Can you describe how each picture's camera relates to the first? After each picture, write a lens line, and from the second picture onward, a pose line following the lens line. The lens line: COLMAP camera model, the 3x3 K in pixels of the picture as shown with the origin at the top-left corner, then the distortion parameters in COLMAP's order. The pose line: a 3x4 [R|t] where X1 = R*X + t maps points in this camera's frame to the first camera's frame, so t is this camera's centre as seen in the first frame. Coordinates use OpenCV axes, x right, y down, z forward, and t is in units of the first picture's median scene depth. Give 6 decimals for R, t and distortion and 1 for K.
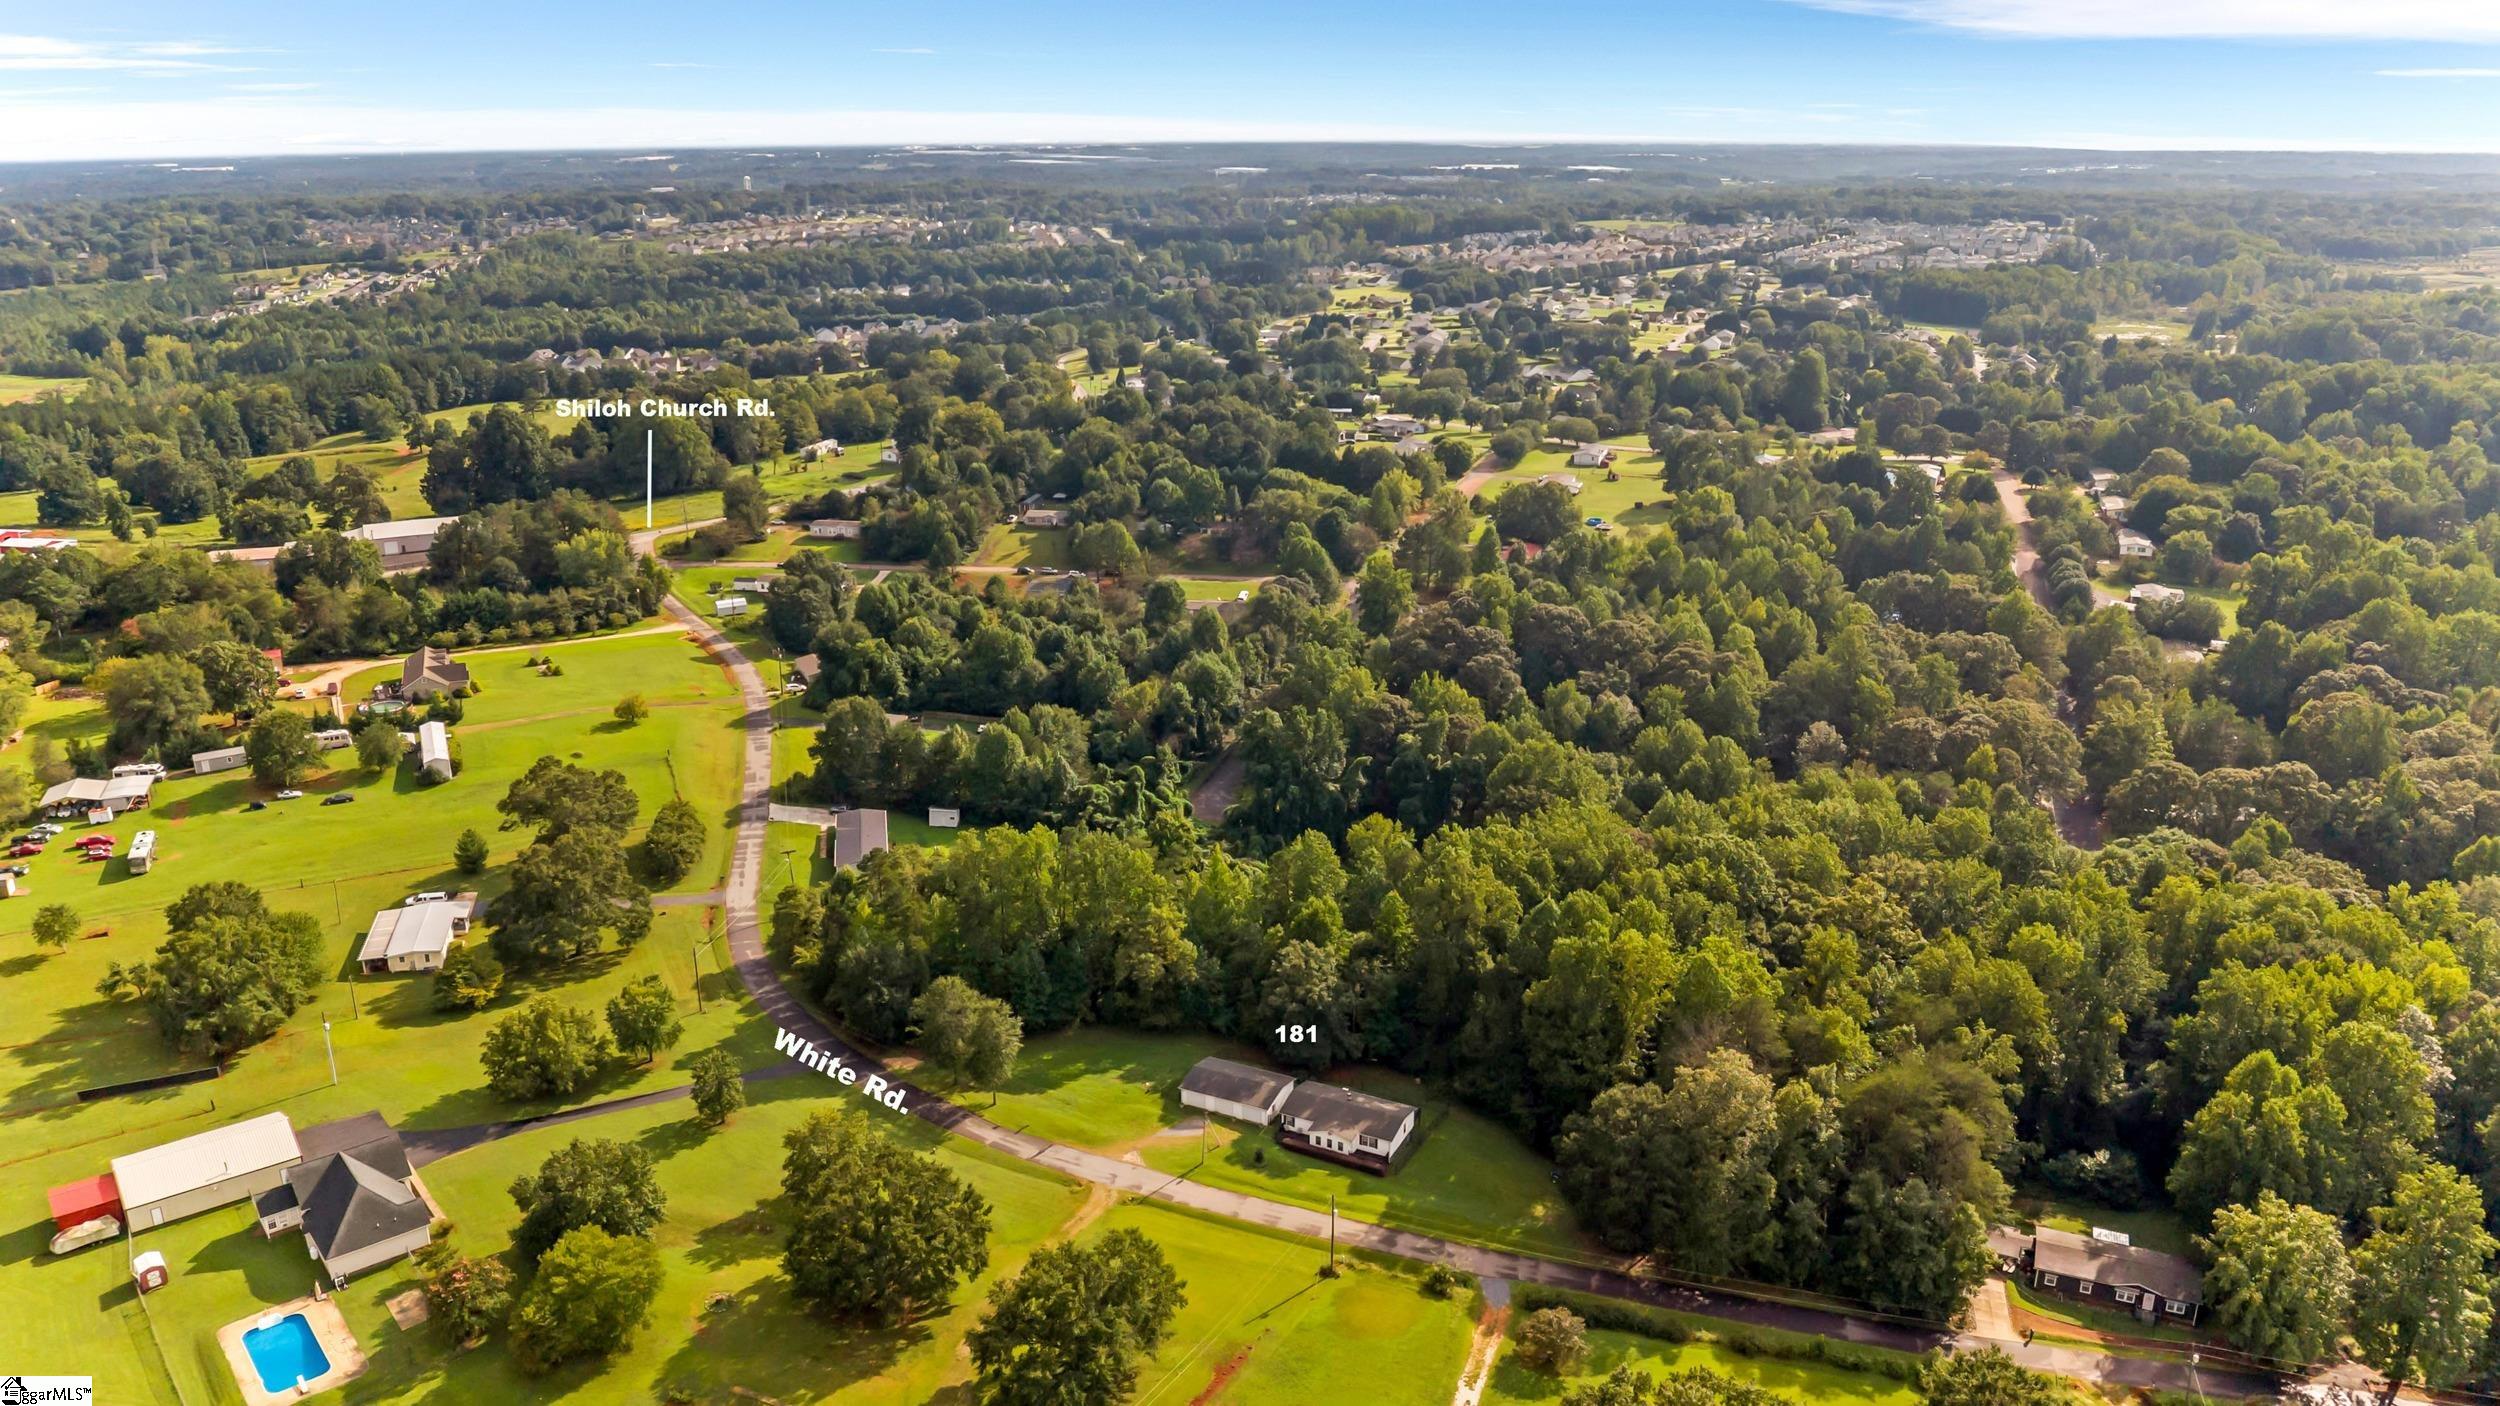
lens RADIAL K [[1853.4, 0, 1250.0], [0, 1853.4, 703.0], [0, 0, 1]] dist [-0.023695, -0.000237]
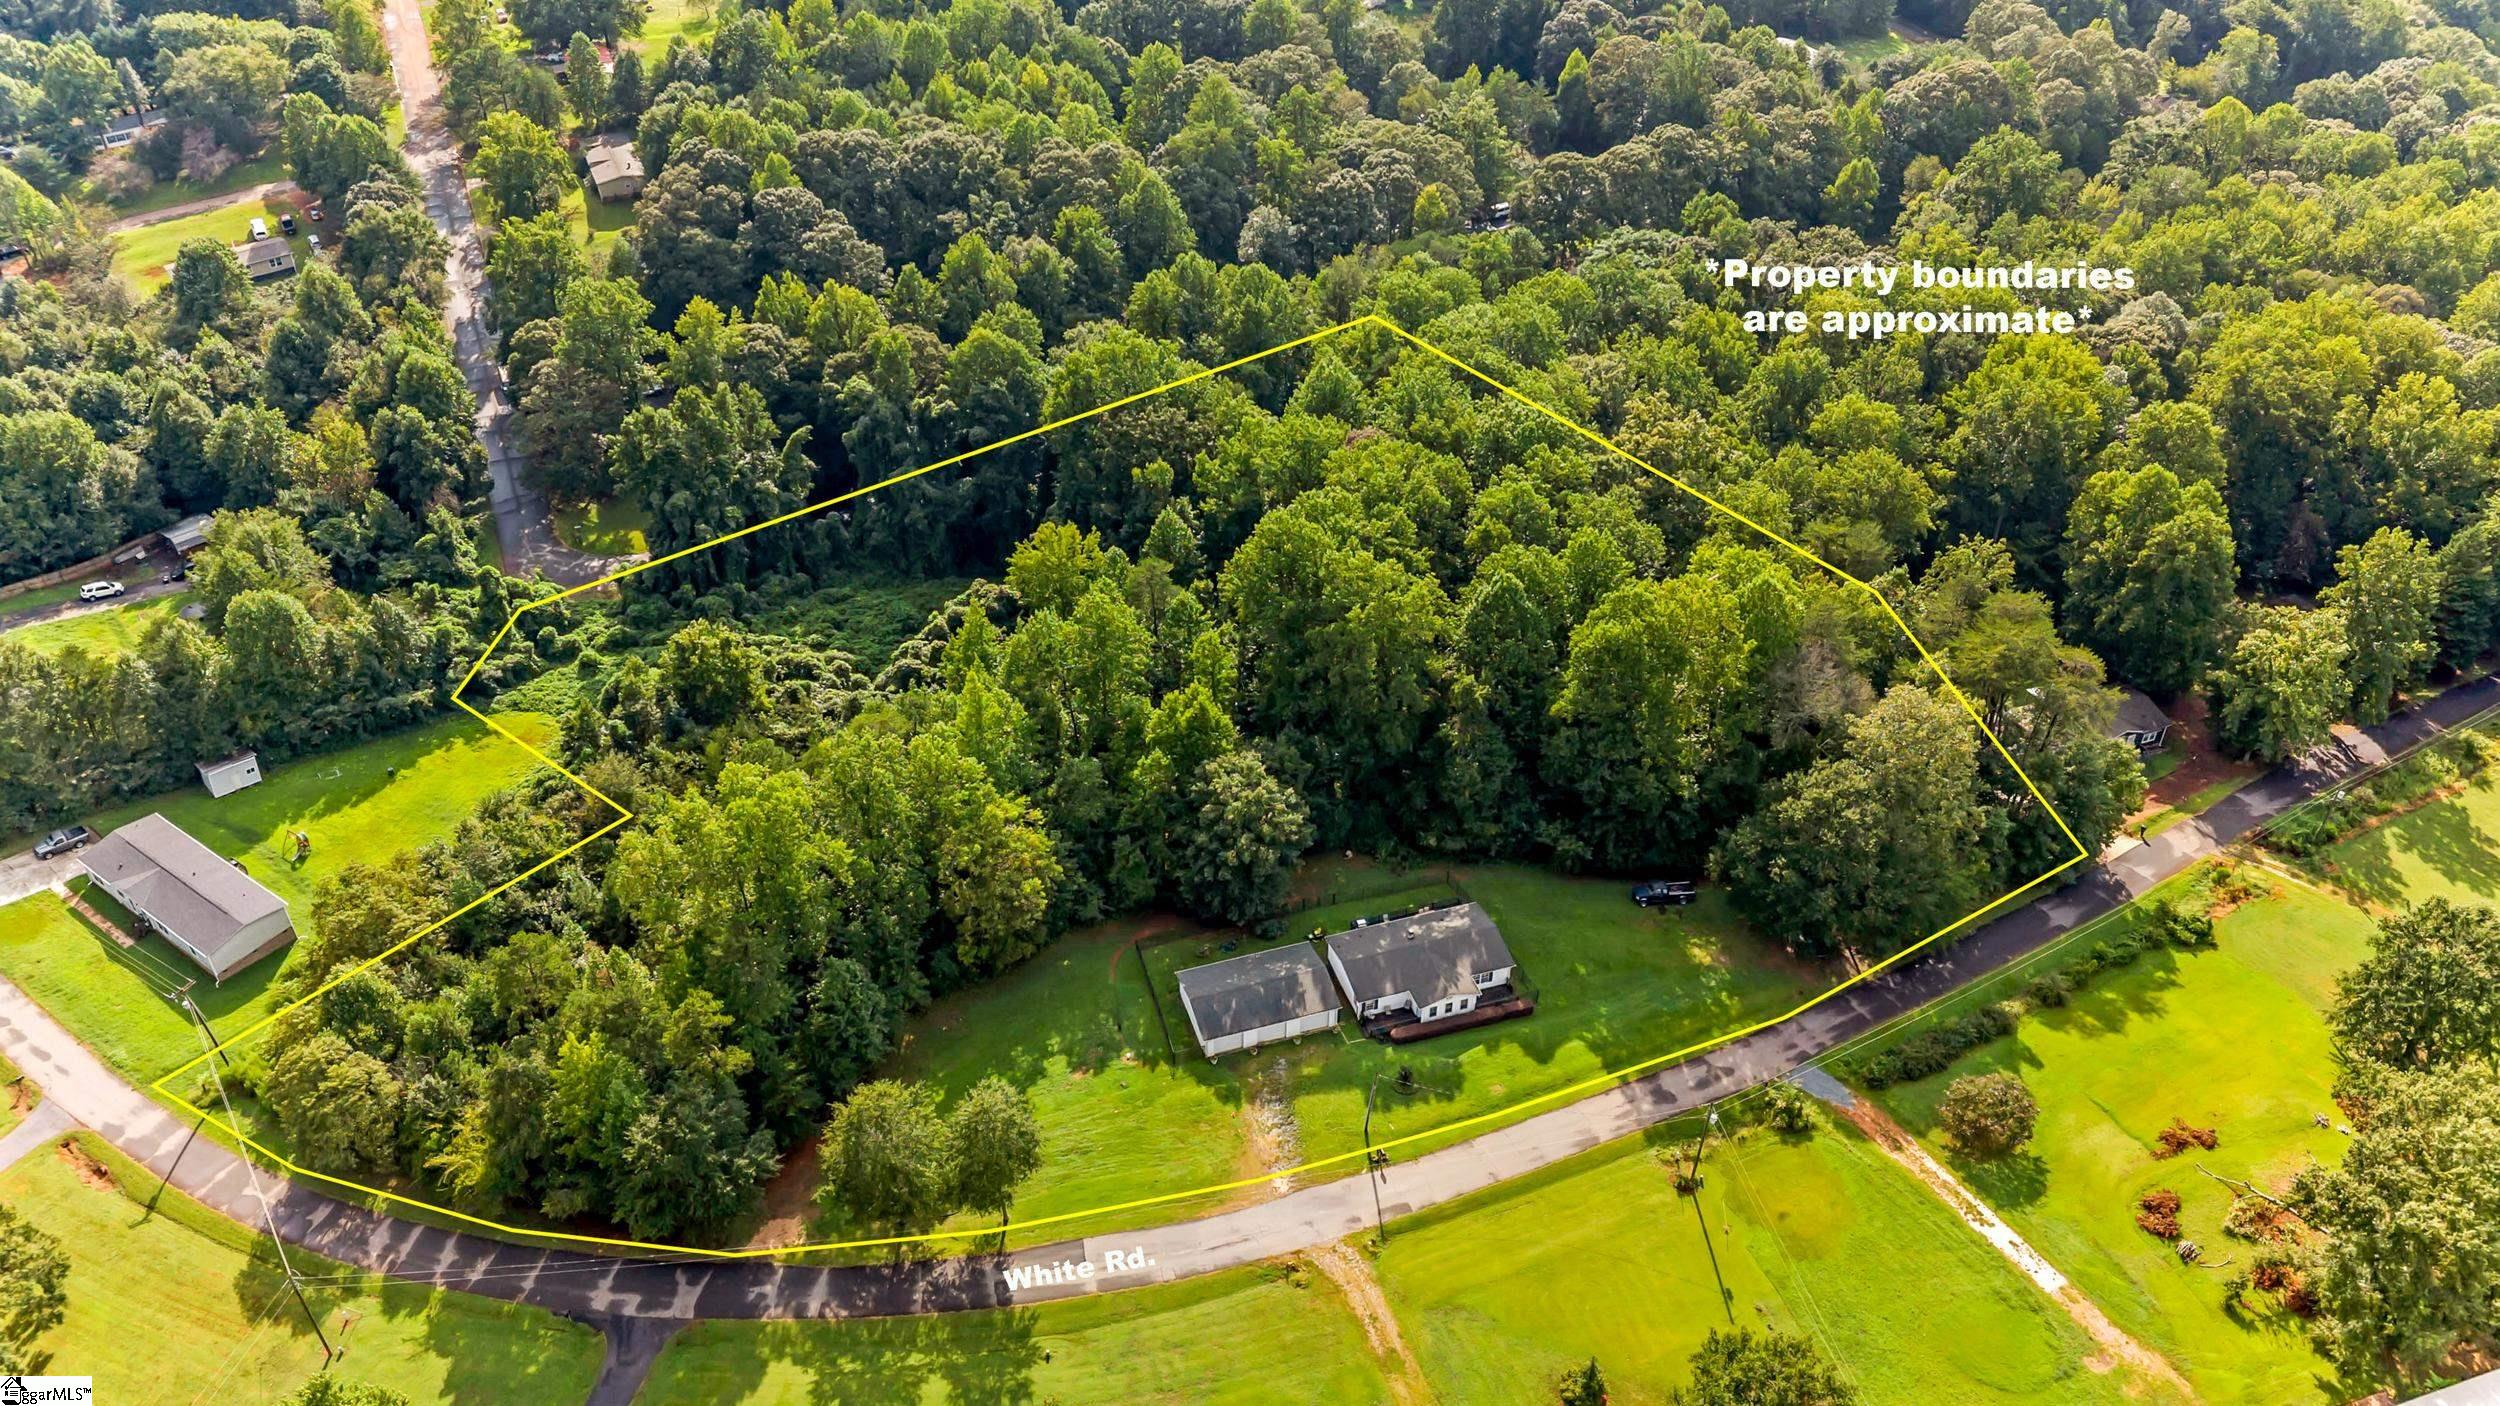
lens RADIAL K [[1853.4, 0, 1250.0], [0, 1853.4, 703.0], [0, 0, 1]] dist [-0.023695, -0.000237]
pose [[0.711641, -0.416981, 0.565414, -0.255223], [0.213052, 0.895002, 0.391894, -0.116980], [-0.669459, -0.158425, 0.725759, 0.370673]]
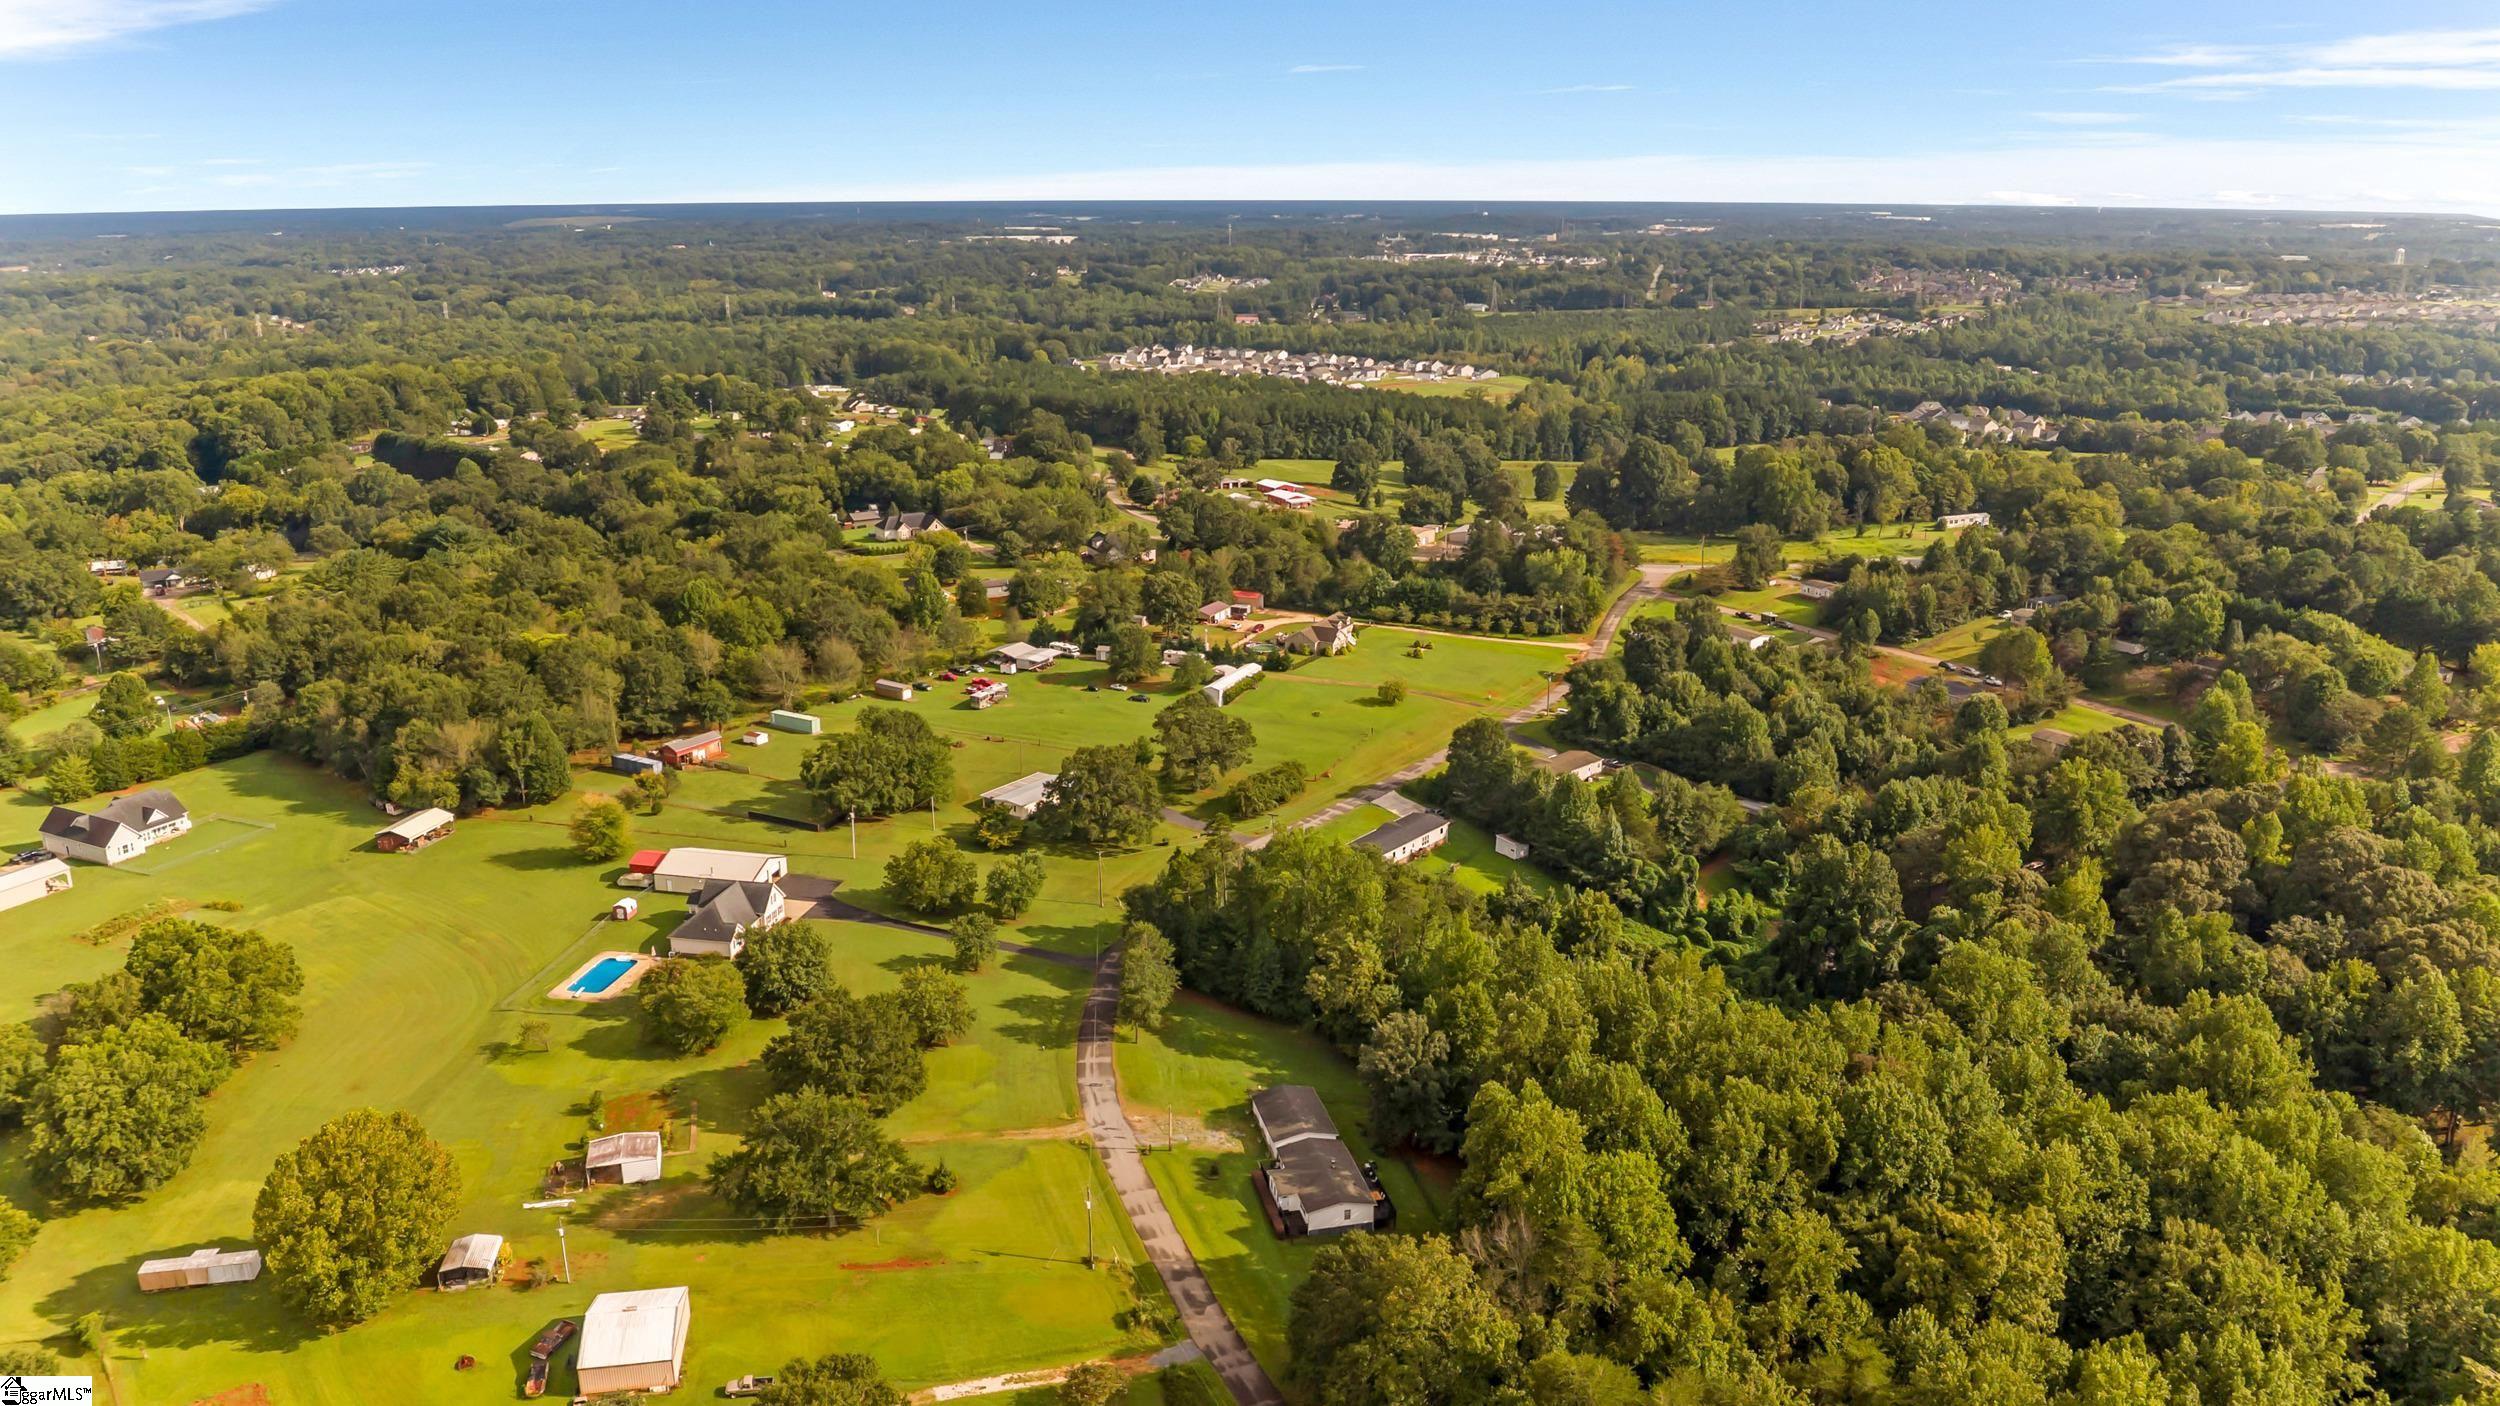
lens RADIAL K [[1840.6, 0, 1250.0], [0, 1840.6, 703.0], [0, 0, 1]] dist [0.032926, -0.137203]
pose [[0.612619, 0.219084, -0.759408, 0.507291], [-0.239683, 0.967067, 0.085638, -0.070420], [0.753160, 0.129554, 0.644954, 0.208184]]
